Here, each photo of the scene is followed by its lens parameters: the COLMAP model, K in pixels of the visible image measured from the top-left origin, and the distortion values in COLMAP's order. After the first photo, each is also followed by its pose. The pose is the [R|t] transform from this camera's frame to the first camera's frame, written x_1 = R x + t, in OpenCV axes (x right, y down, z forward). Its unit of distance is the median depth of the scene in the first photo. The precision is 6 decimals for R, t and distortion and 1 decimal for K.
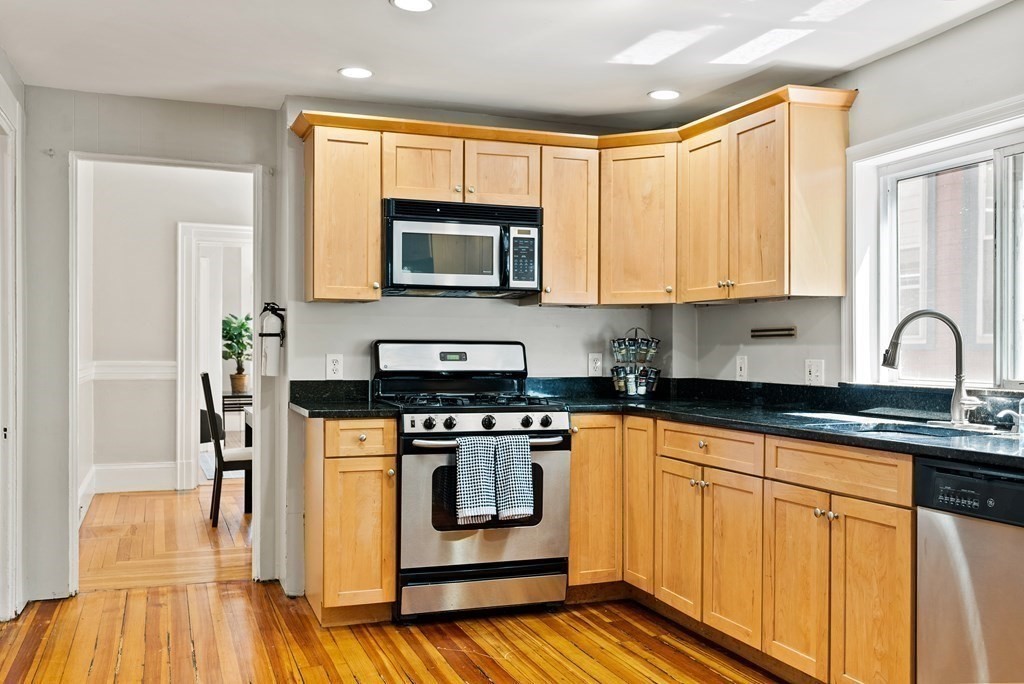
lens RADIAL K [[956.5, 0, 510.9], [0, 956.5, 347.0], [0, 0, 1]] dist [-0.005578, 0.000000]
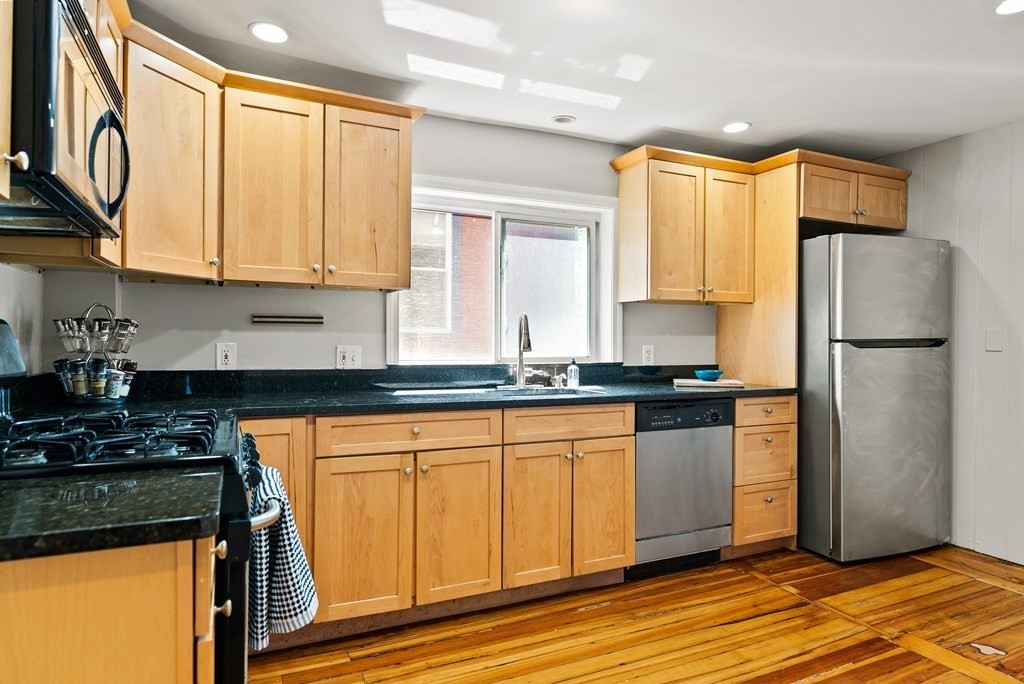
lens RADIAL K [[611.5, 0, 515.2], [0, 611.5, 338.7], [0, 0, 1]] dist [-0.007723, -0.003323]
pose [[-0.099282, -0.000818, 0.995059, -0.447299], [-0.011887, 0.999929, -0.000364, 0.003040], [-0.994988, -0.011865, -0.099285, 0.948473]]
